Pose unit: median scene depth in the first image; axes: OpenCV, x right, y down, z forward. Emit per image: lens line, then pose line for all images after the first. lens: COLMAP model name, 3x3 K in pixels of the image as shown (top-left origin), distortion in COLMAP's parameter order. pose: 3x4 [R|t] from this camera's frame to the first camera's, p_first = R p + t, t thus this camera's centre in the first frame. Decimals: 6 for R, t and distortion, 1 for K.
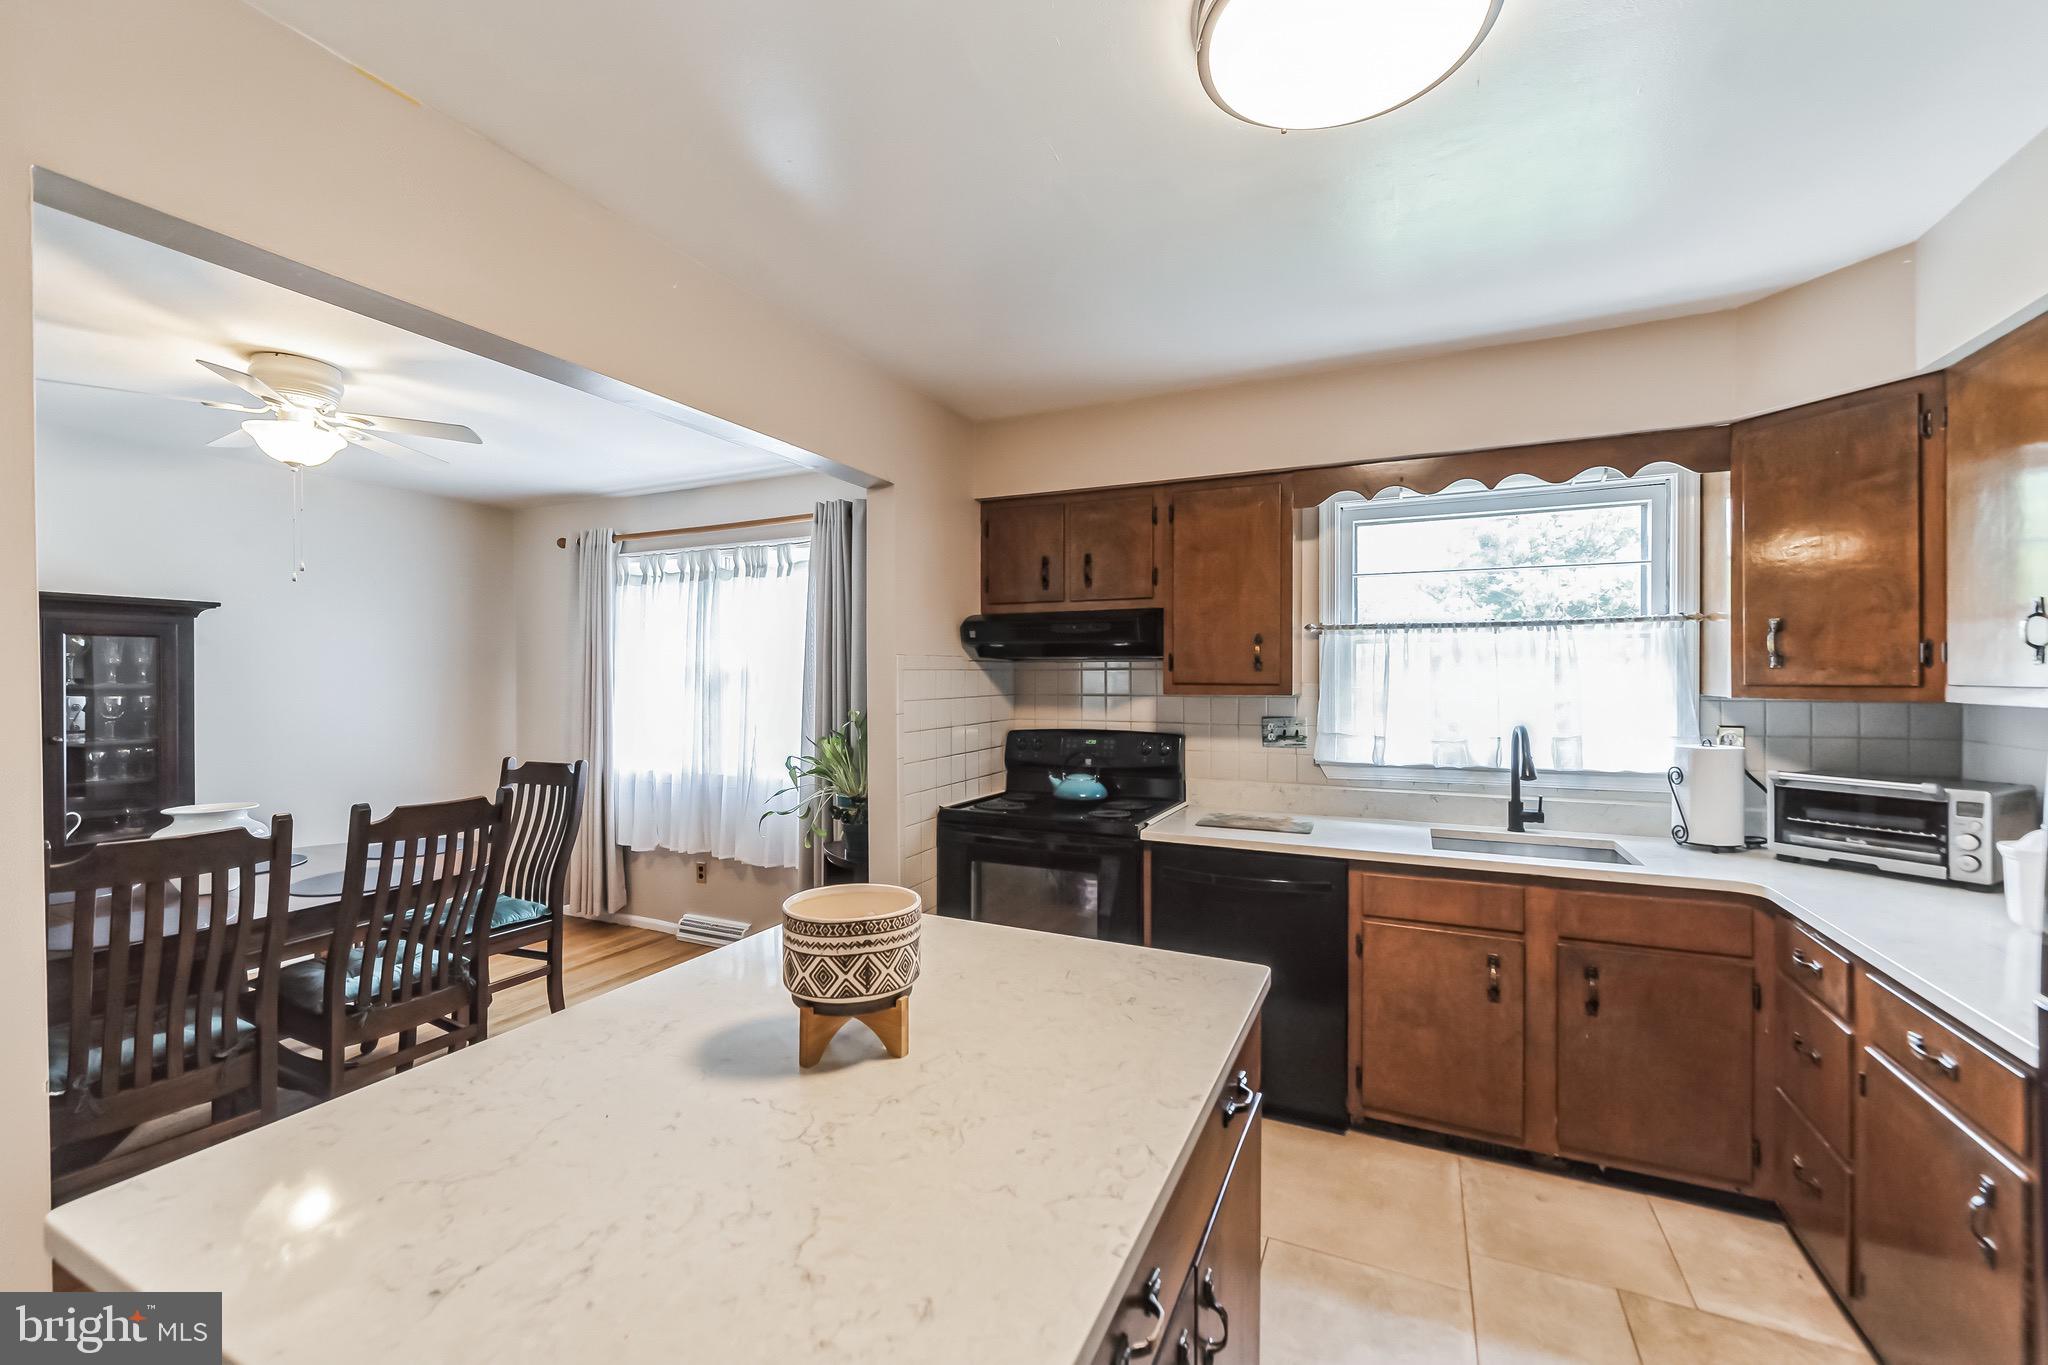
lens RADIAL K [[836.2, 0, 1031.4], [0, 836.2, 689.3], [0, 0, 1]] dist [-0.001340, -0.000075]
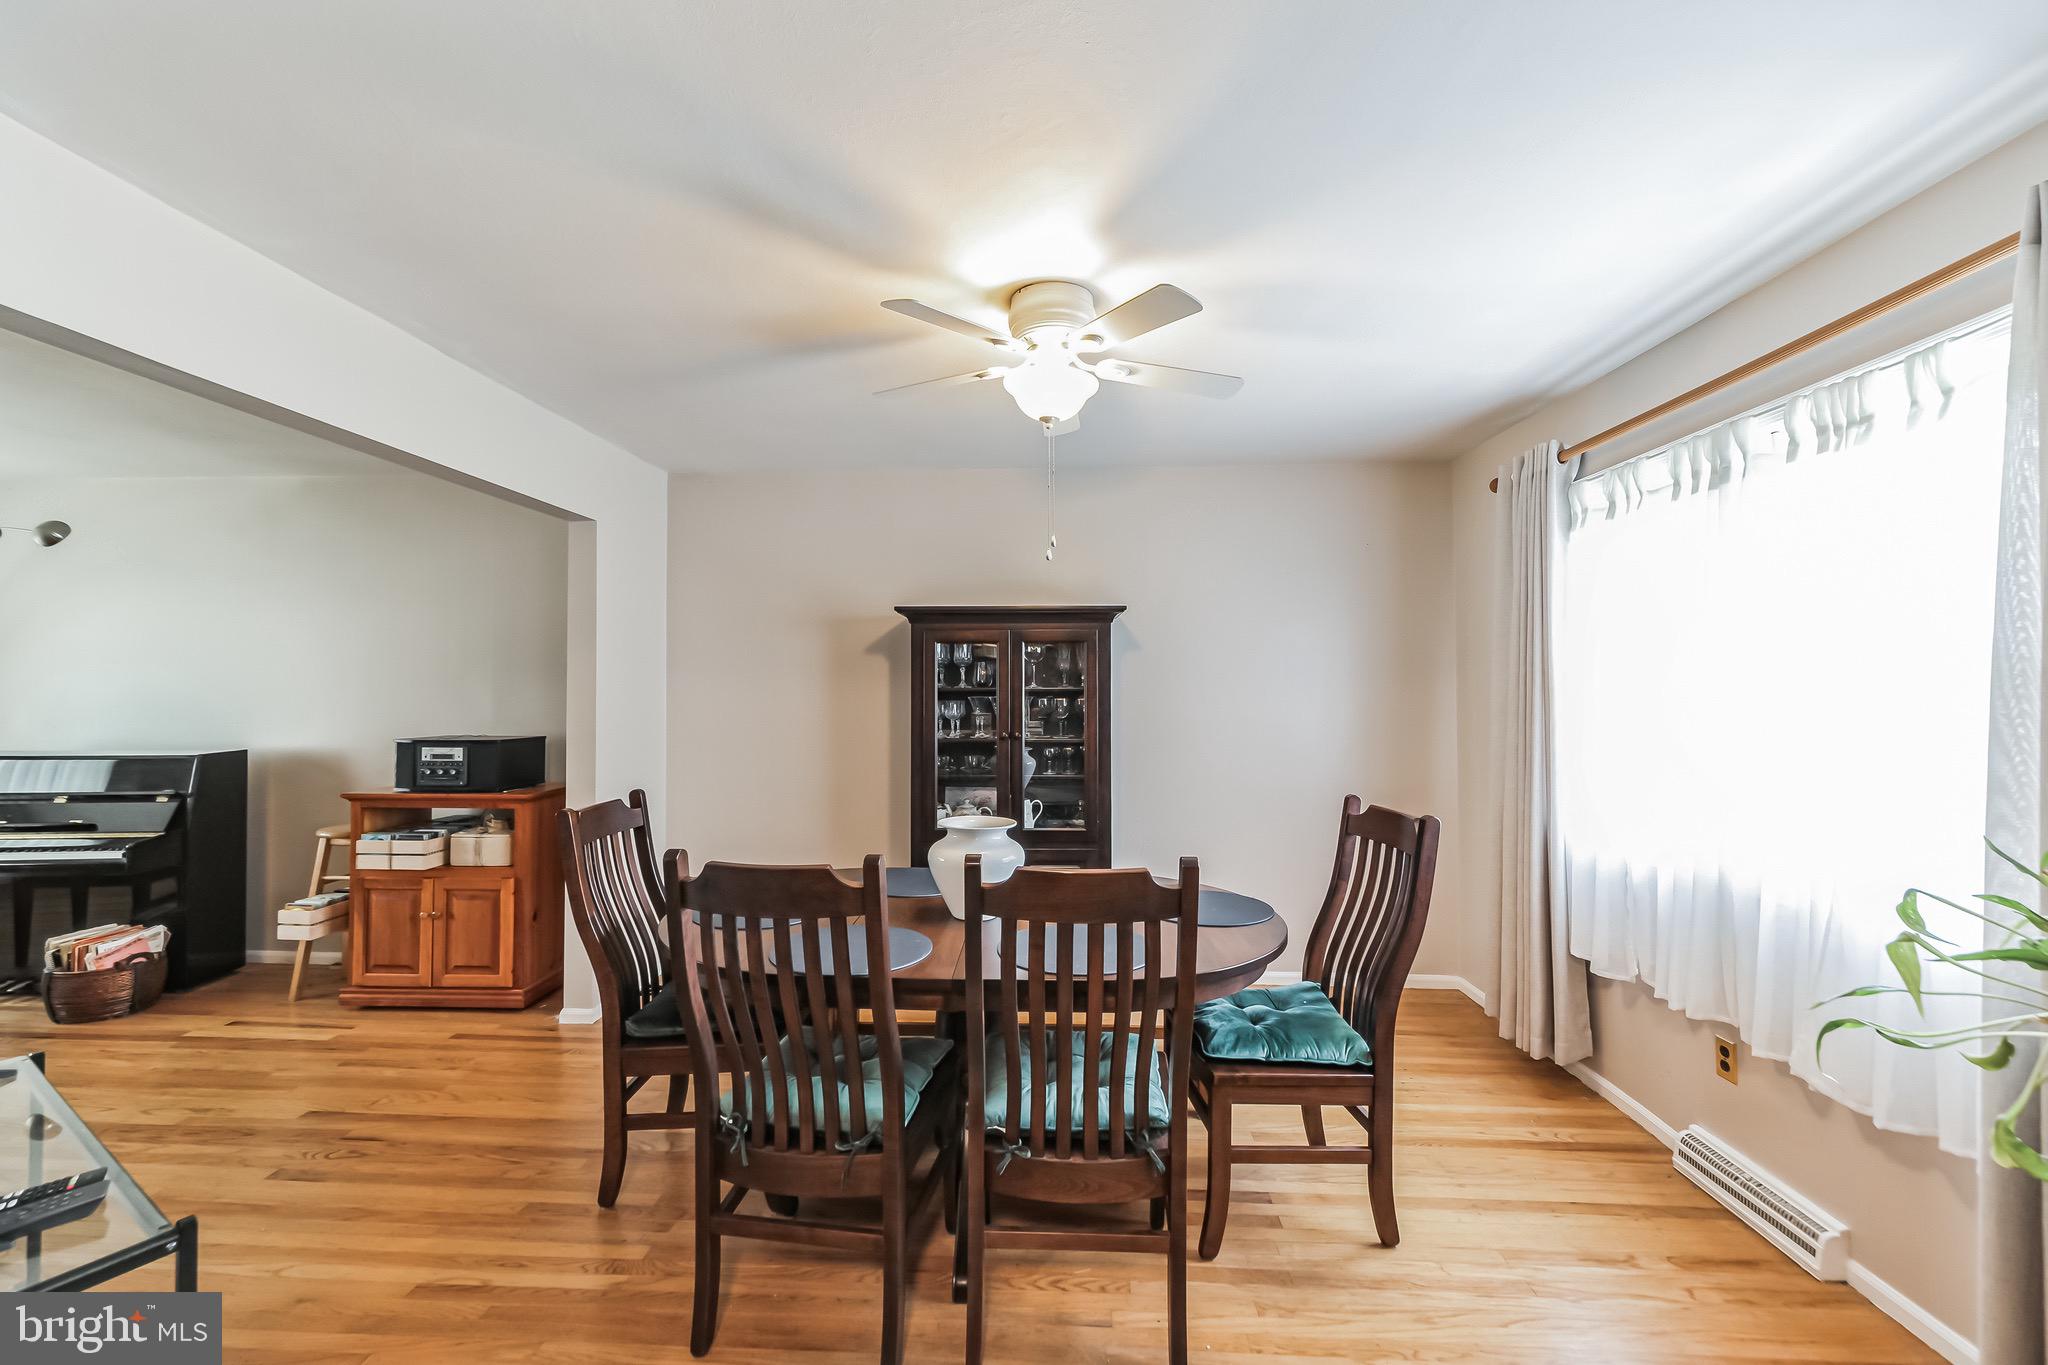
lens RADIAL K [[836.2, 0, 1024.3], [0, 836.2, 673.5], [0, 0, 1]] dist [-0.001340, -0.000075]
pose [[0.369148, -0.014150, -0.929263, -0.107136], [-0.012974, 0.999708, -0.020376, -0.000993], [0.929280, 0.019578, 0.368857, 0.580265]]
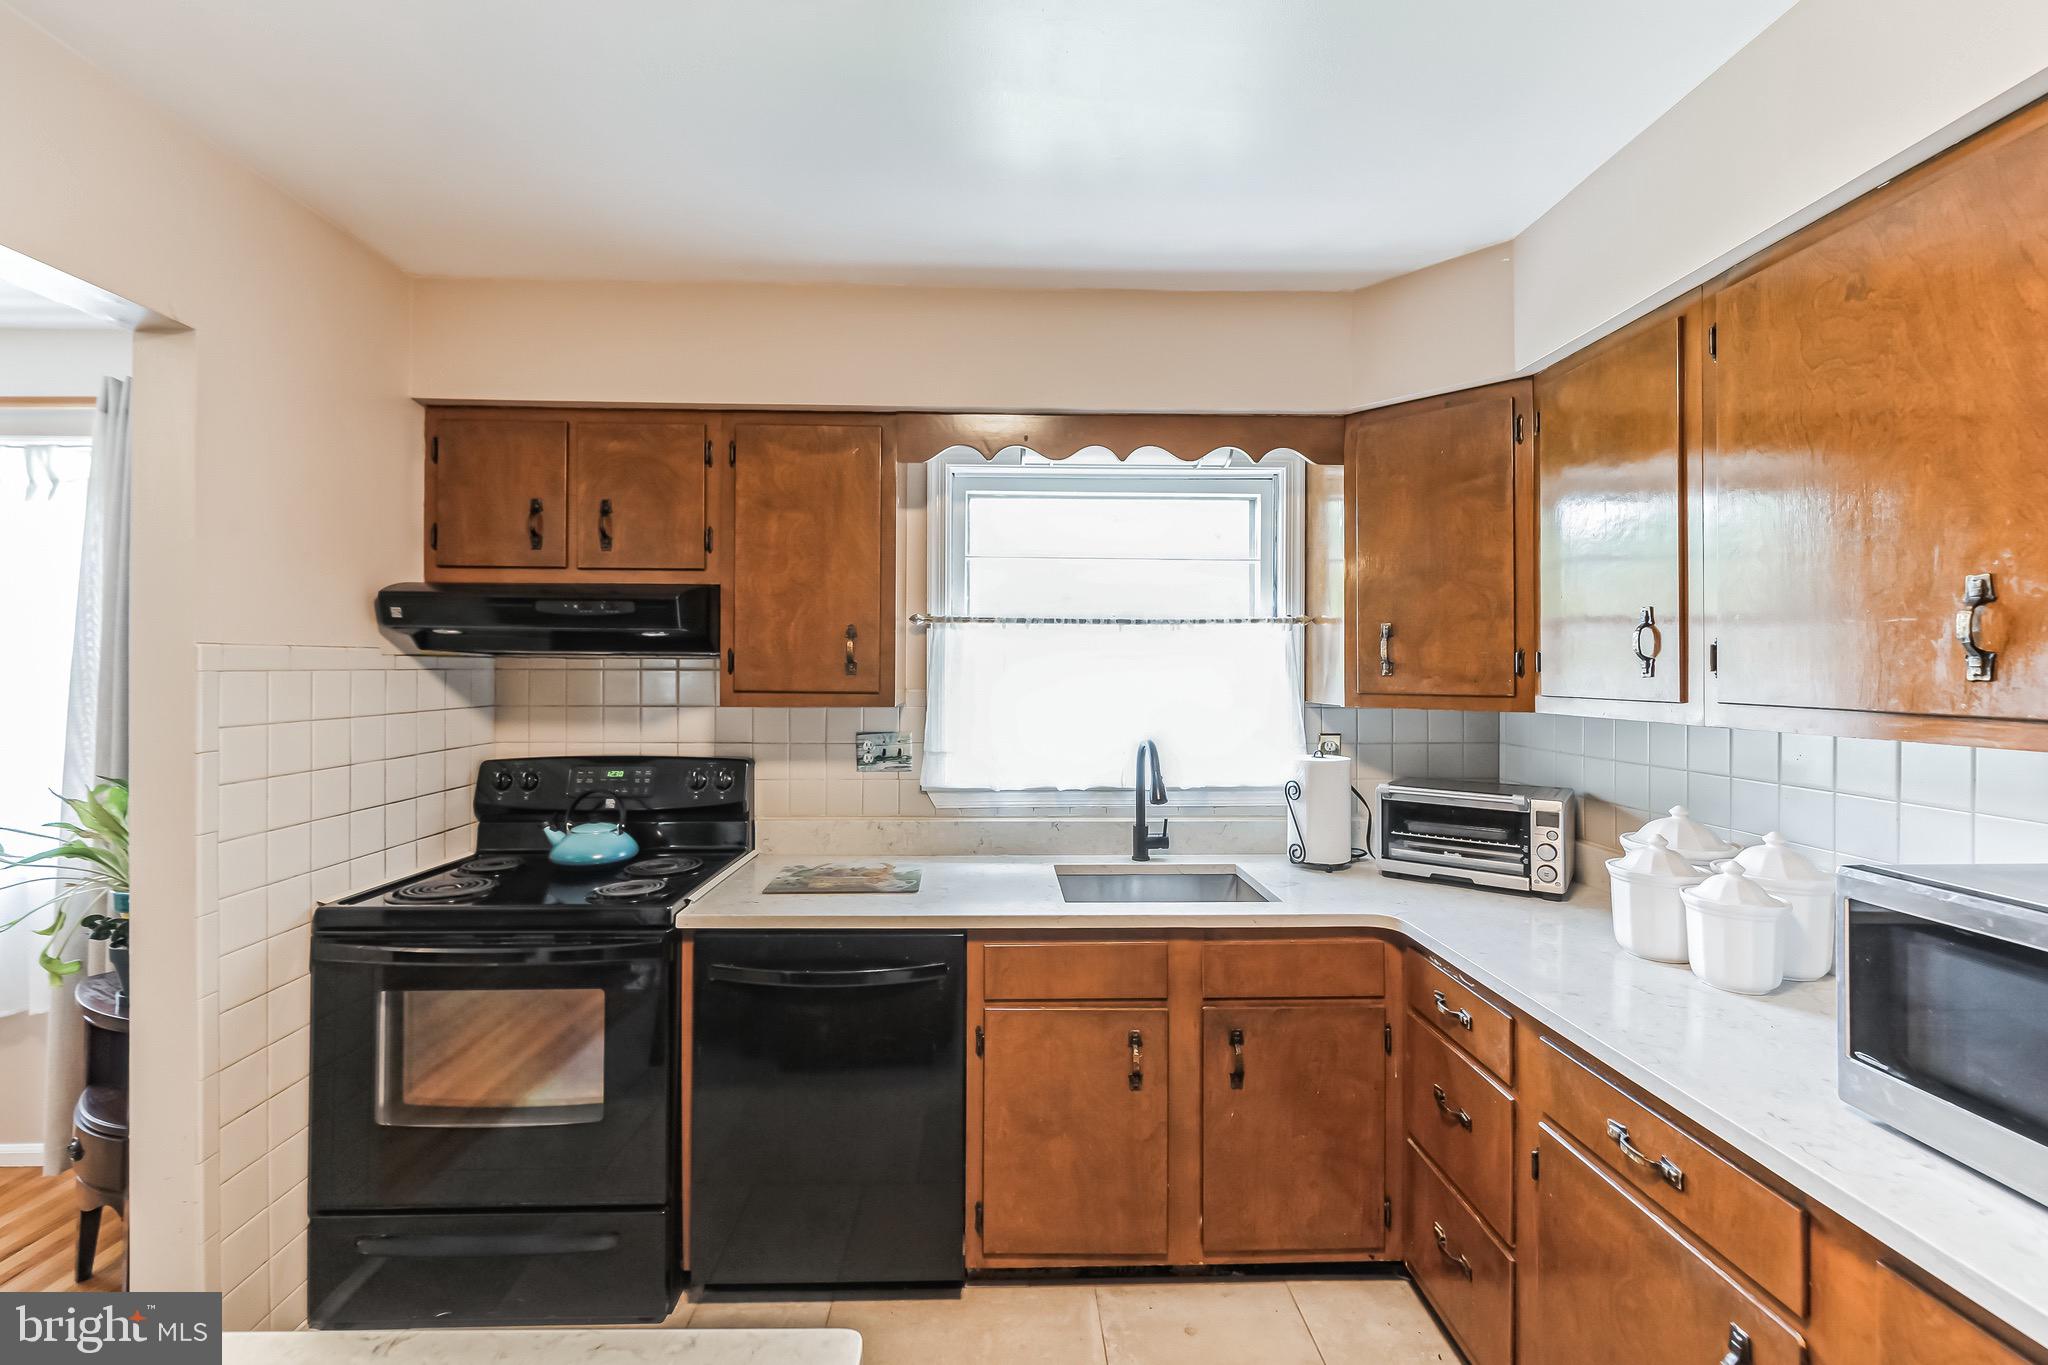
lens RADIAL K [[836.2, 0, 991.3], [0, 836.2, 663.6], [0, 0, 1]] dist [-0.001340, -0.000075]
pose [[0.910973, 0.009894, 0.412347, 0.081918], [-0.000143, 0.999720, -0.023672, -0.014663], [-0.412466, 0.021505, 0.910719, 0.282552]]
